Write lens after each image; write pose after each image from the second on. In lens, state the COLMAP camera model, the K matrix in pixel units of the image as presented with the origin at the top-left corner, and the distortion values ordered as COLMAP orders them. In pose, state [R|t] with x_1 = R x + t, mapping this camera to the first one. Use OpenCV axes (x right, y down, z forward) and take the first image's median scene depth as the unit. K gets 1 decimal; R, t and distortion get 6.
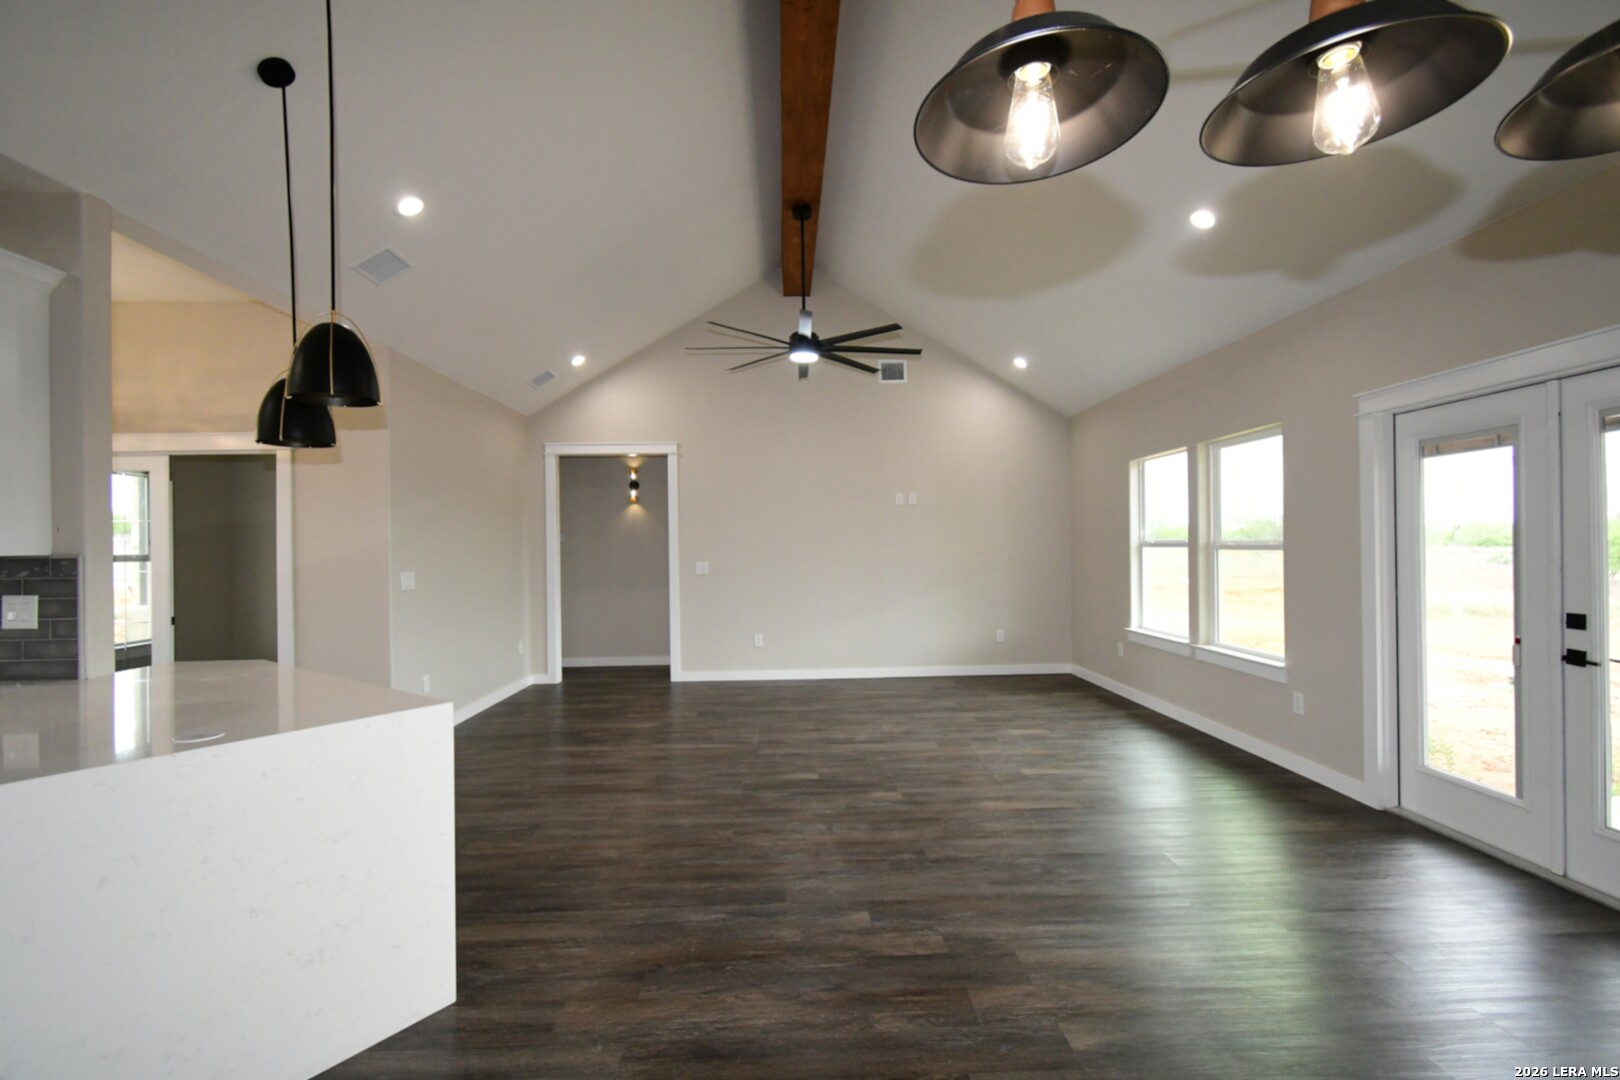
lens RADIAL K [[712.5, 0, 810.0], [0, 712.5, 540.0], [0, 0, 1]] dist [0.001494, 0.000645]
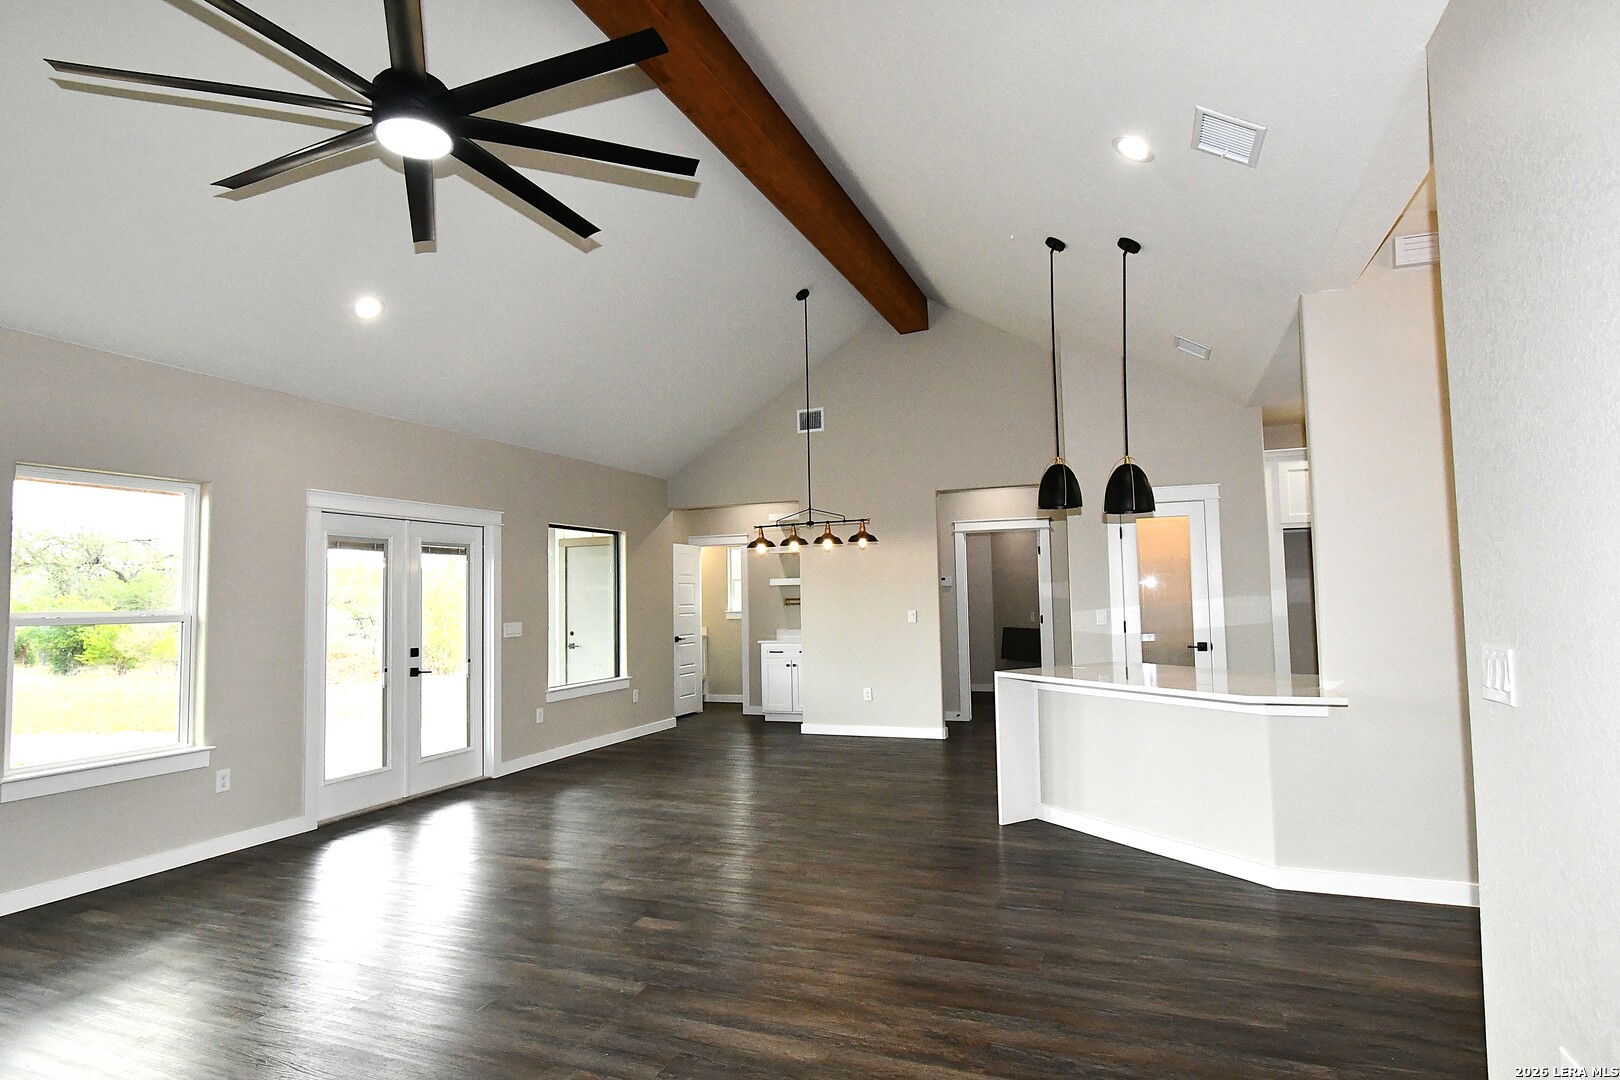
lens RADIAL K [[846.8, 0, 810.0], [0, 846.8, 540.0], [0, 0, 1]] dist [-0.000395, -0.000001]
pose [[-0.912197, 0.061098, 0.405170, -0.502981], [0.029457, 0.996040, -0.083880, 0.024437], [-0.408691, -0.064580, -0.910385, 1.686890]]
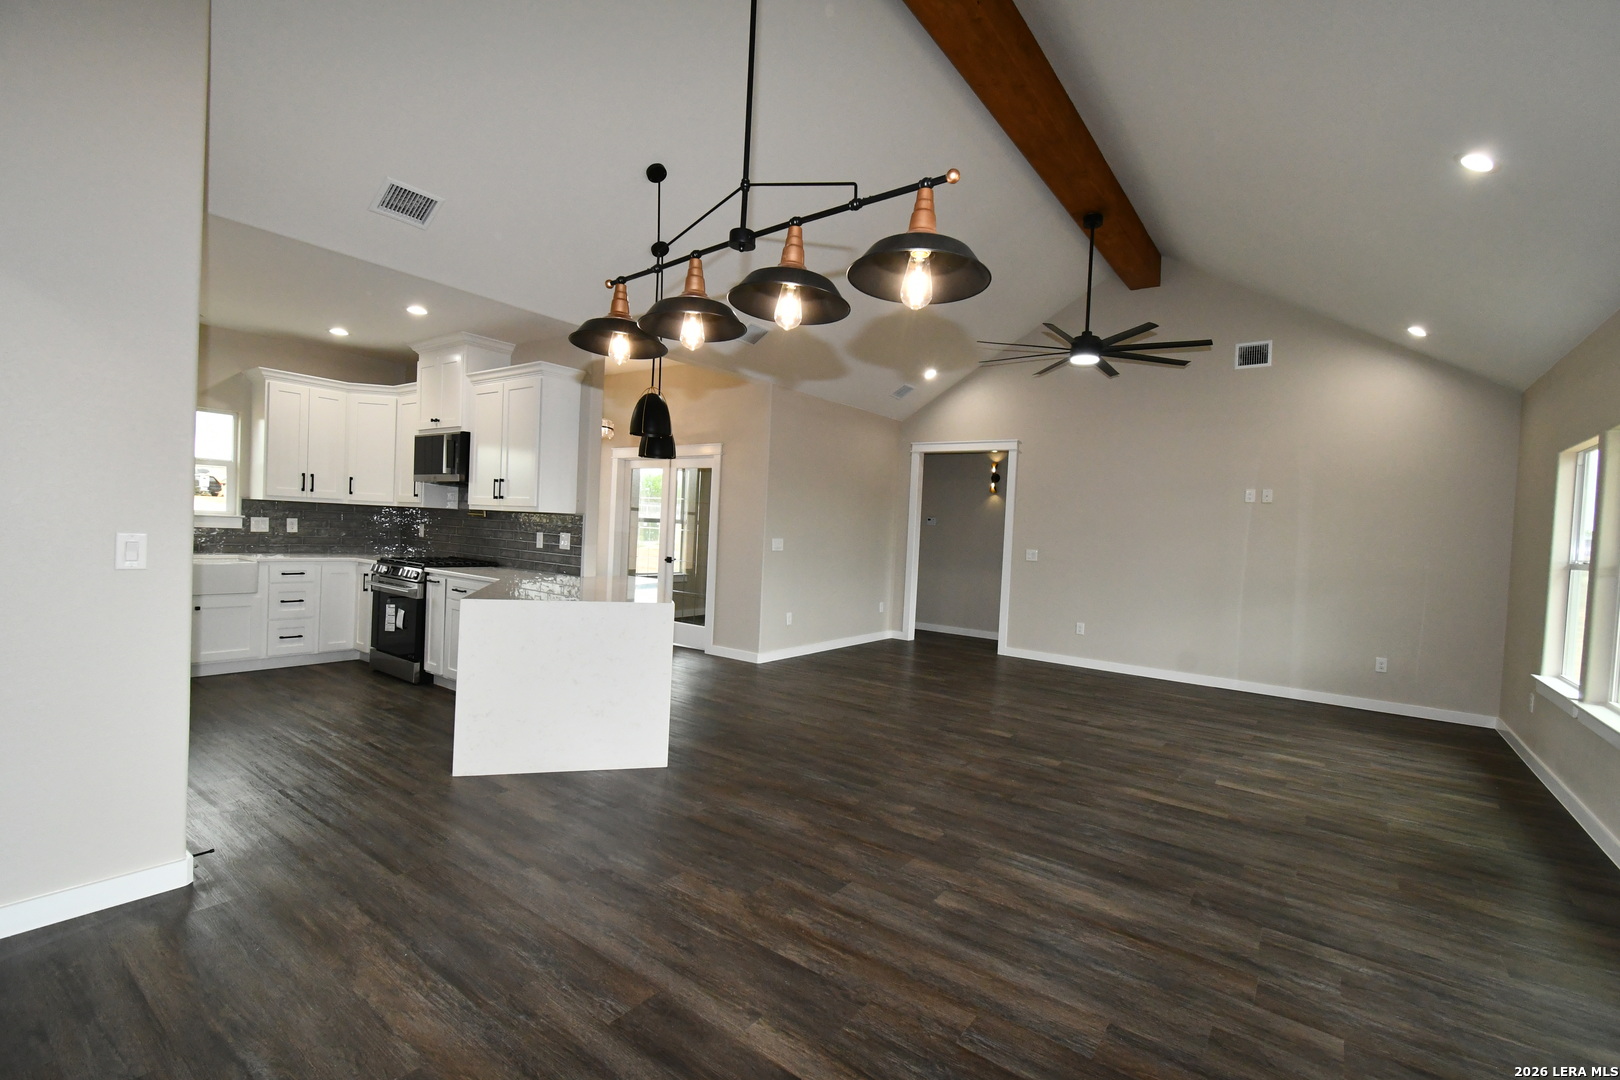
lens RADIAL K [[712.5, 0, 810.0], [0, 712.5, 540.0], [0, 0, 1]] dist [0.001494, 0.000645]
pose [[0.780058, 0.062236, -0.622605, 0.440743], [-0.052435, 0.998043, 0.034070, -0.005607], [0.623507, 0.006070, 0.781795, -0.097590]]
